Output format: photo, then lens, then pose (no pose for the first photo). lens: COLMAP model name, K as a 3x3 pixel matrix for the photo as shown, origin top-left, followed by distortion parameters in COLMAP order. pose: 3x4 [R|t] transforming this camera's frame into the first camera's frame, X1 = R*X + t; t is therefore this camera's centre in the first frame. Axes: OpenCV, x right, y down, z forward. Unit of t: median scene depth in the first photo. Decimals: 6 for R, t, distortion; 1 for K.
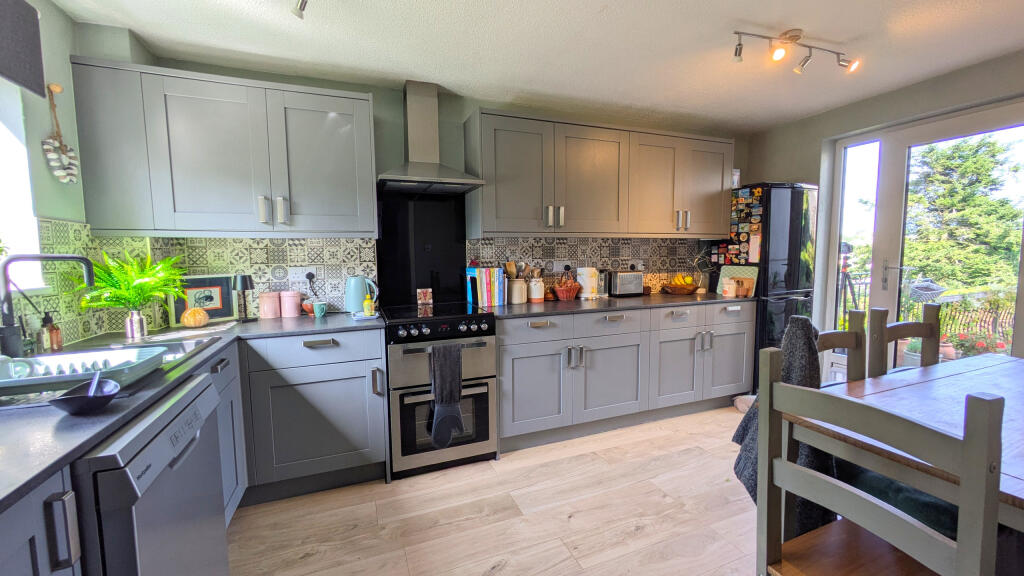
lens RADIAL K [[400.7, 0, 511.8], [0, 400.7, 285.6], [0, 0, 1]] dist [0.000225, 0.000171]
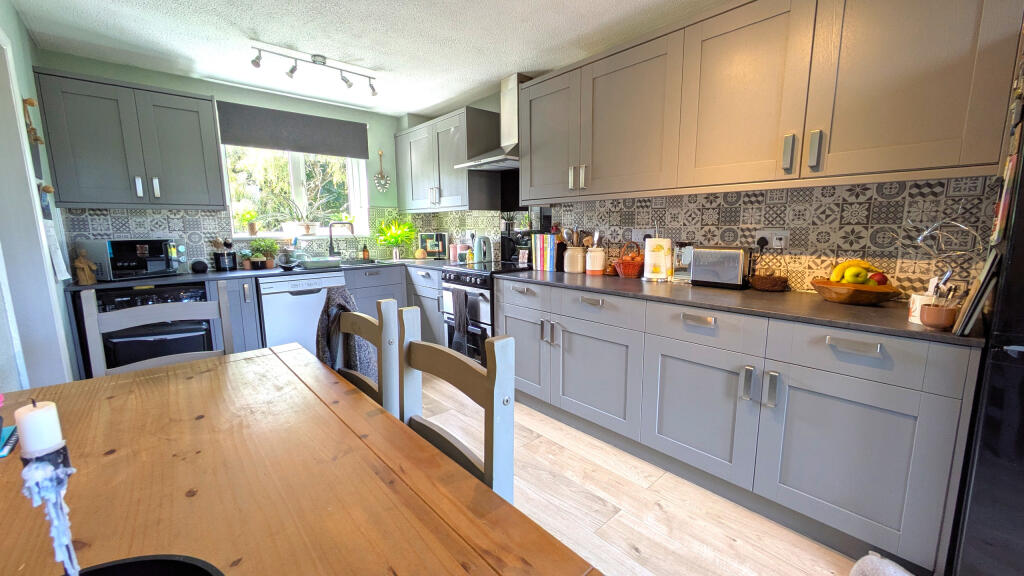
lens RADIAL K [[400.7, 0, 511.8], [0, 400.7, 285.6], [0, 0, 1]] dist [0.000225, 0.000171]
pose [[0.344316, 0.151620, -0.926530, 0.897405], [-0.061294, 0.988398, 0.138966, -0.051178], [0.936851, 0.008942, 0.349615, 0.545489]]
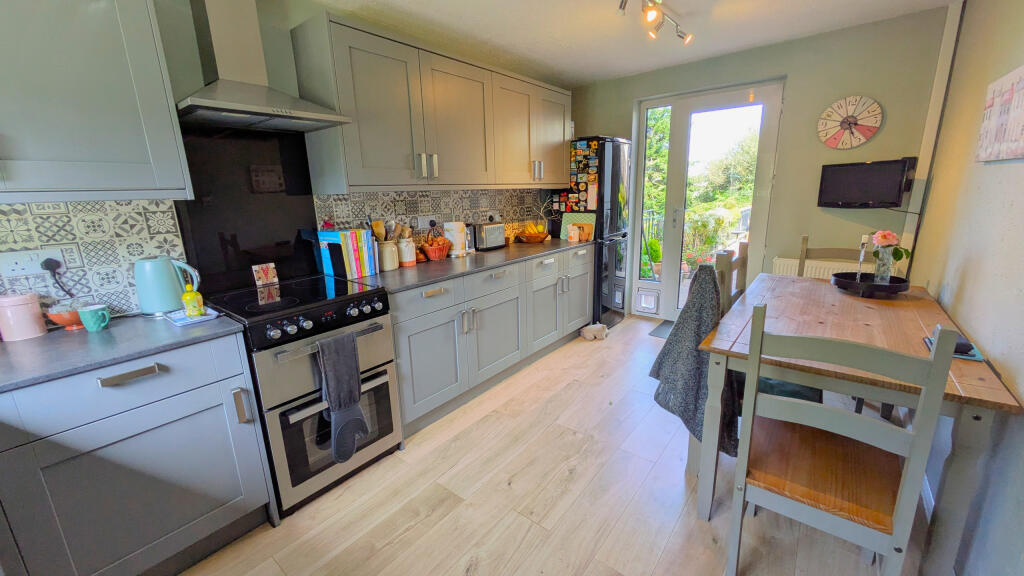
lens RADIAL K [[400.7, 0, 511.8], [0, 400.7, 285.6], [0, 0, 1]] dist [0.000225, 0.000171]
pose [[0.867676, -0.127757, 0.480433, -0.180558], [0.059267, 0.986105, 0.155189, -0.040585], [-0.493584, -0.106180, 0.863192, 0.133345]]
